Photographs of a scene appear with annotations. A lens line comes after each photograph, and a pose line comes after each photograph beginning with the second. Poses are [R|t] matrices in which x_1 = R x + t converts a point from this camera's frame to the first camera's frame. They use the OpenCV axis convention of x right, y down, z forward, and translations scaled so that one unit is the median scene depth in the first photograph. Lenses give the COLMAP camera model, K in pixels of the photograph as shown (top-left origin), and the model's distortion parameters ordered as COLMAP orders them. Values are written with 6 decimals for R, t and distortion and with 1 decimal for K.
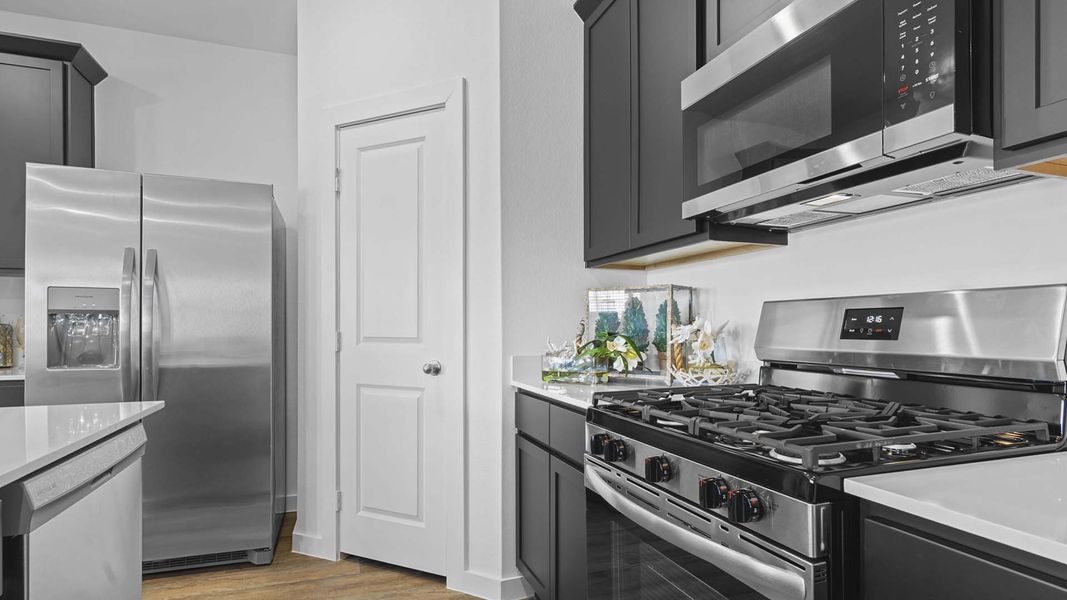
lens RADIAL K [[572.0, 0, 538.1], [0, 572.0, 338.2], [0, 0, 1]] dist [0.002394, 0.000250]
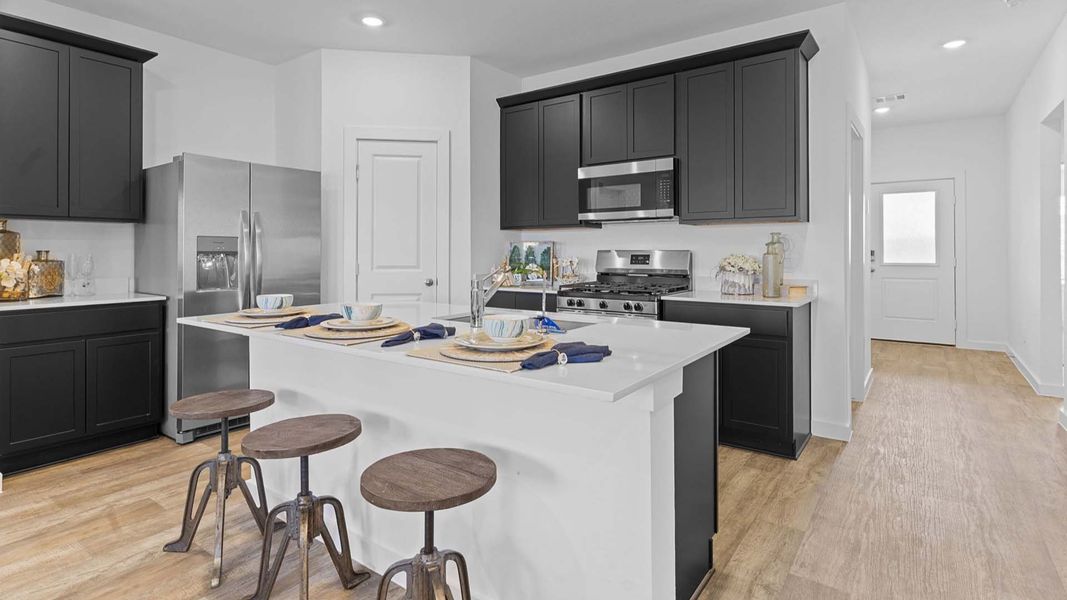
lens RADIAL K [[537.9, 0, 532.4], [0, 537.9, 295.2], [0, 0, 1]] dist [-0.006253, -0.000100]
pose [[0.828979, -0.047274, 0.557278, -1.338348], [0.011135, 0.997619, 0.068064, -0.031328], [-0.559169, -0.050218, 0.827532, -0.972221]]
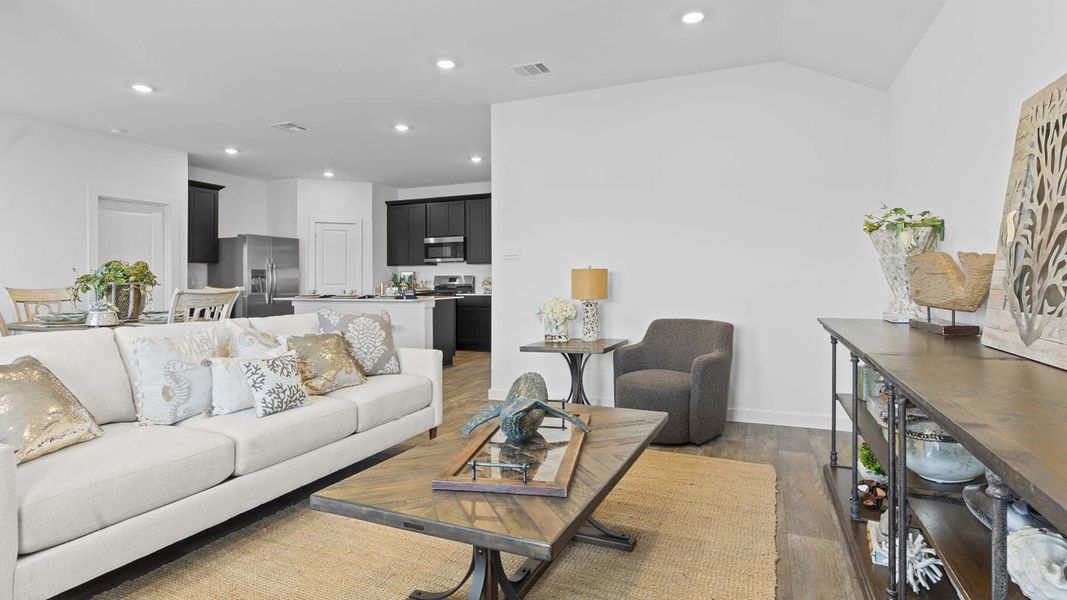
lens RADIAL K [[537.9, 0, 536.4], [0, 537.9, 290.6], [0, 0, 1]] dist [-0.006253, -0.000100]
pose [[0.685874, -0.016339, 0.727537, -2.966684], [0.018942, 0.999810, 0.004596, 0.080834], [-0.727474, 0.010628, 0.686053, -3.599241]]
